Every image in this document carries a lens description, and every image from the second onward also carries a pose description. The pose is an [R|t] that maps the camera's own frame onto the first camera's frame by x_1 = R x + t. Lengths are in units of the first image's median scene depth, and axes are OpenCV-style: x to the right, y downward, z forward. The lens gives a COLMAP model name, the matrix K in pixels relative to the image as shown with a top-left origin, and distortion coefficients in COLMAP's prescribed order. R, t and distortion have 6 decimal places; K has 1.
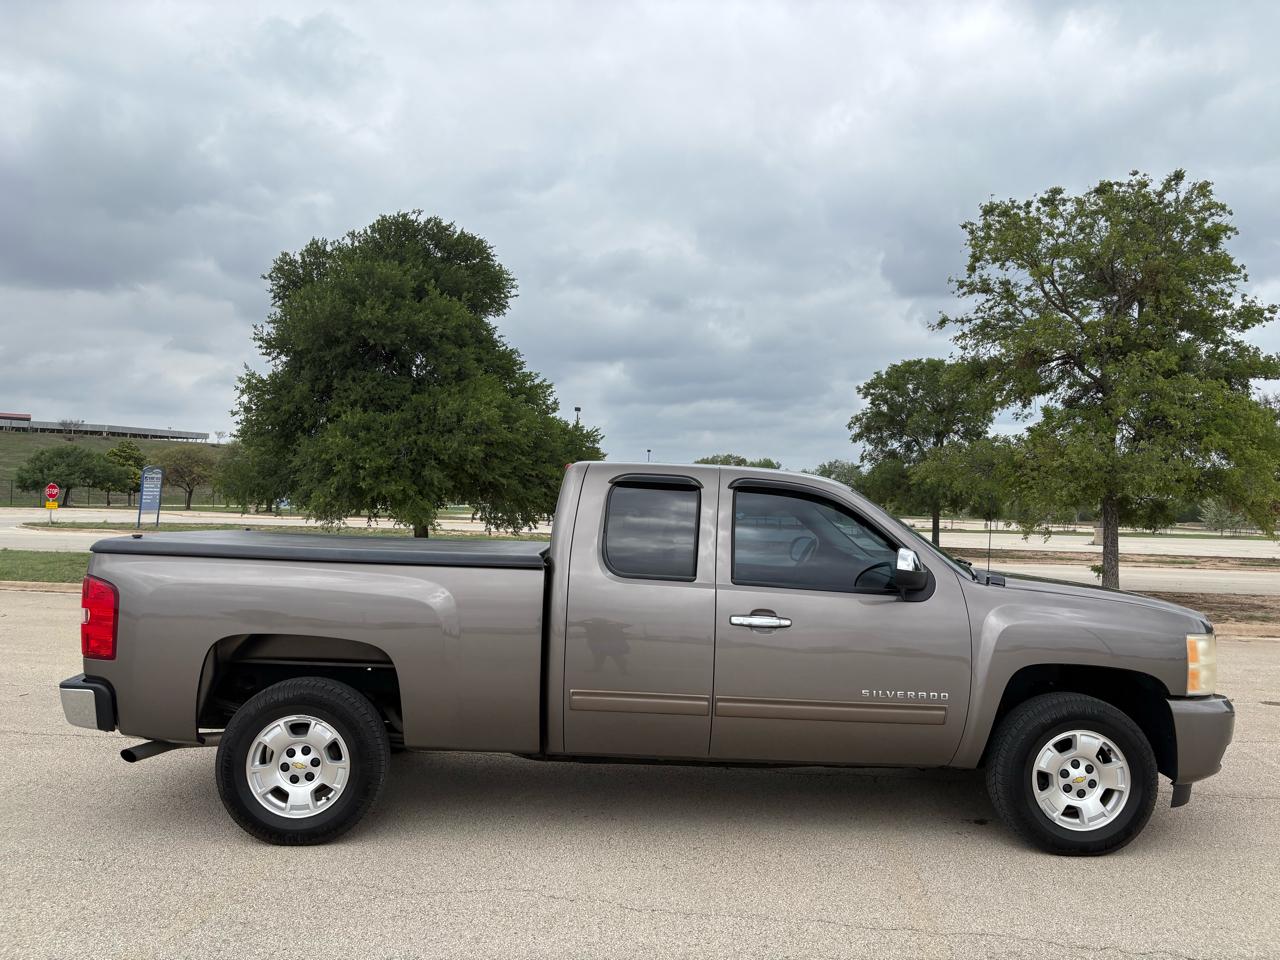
lens RADIAL K [[987.6, 0, 631.7], [0, 987.6, 483.2], [0, 0, 1]] dist [0.008871, 0.002269]
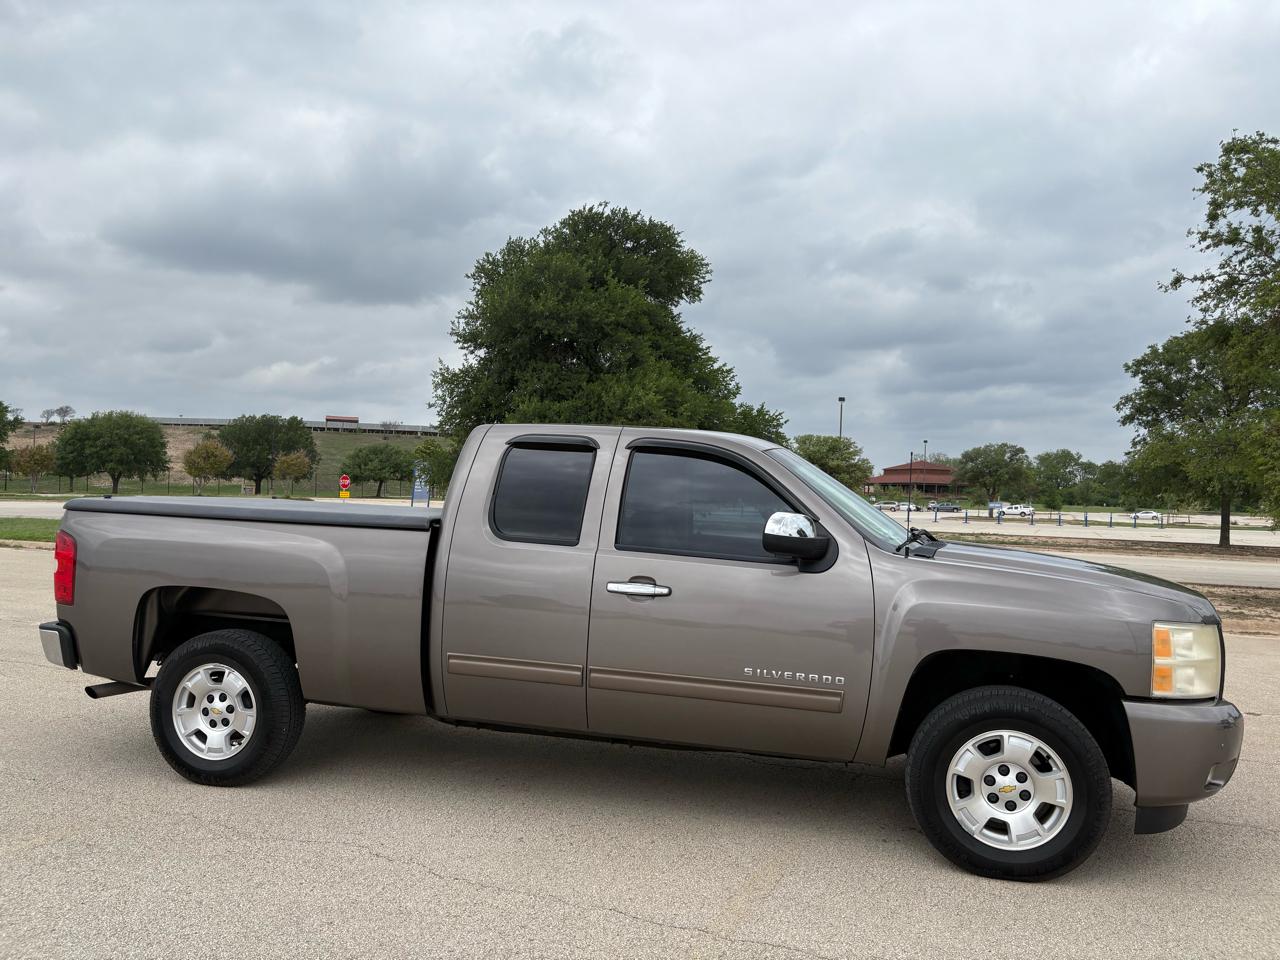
lens RADIAL K [[987.6, 0, 631.7], [0, 987.6, 483.2], [0, 0, 1]] dist [0.008871, 0.002269]
pose [[0.958432, -0.000576, -0.285319, 0.118402], [0.001990, 0.999987, 0.004668, 0.010830], [0.285312, -0.005042, 0.958421, 0.032369]]
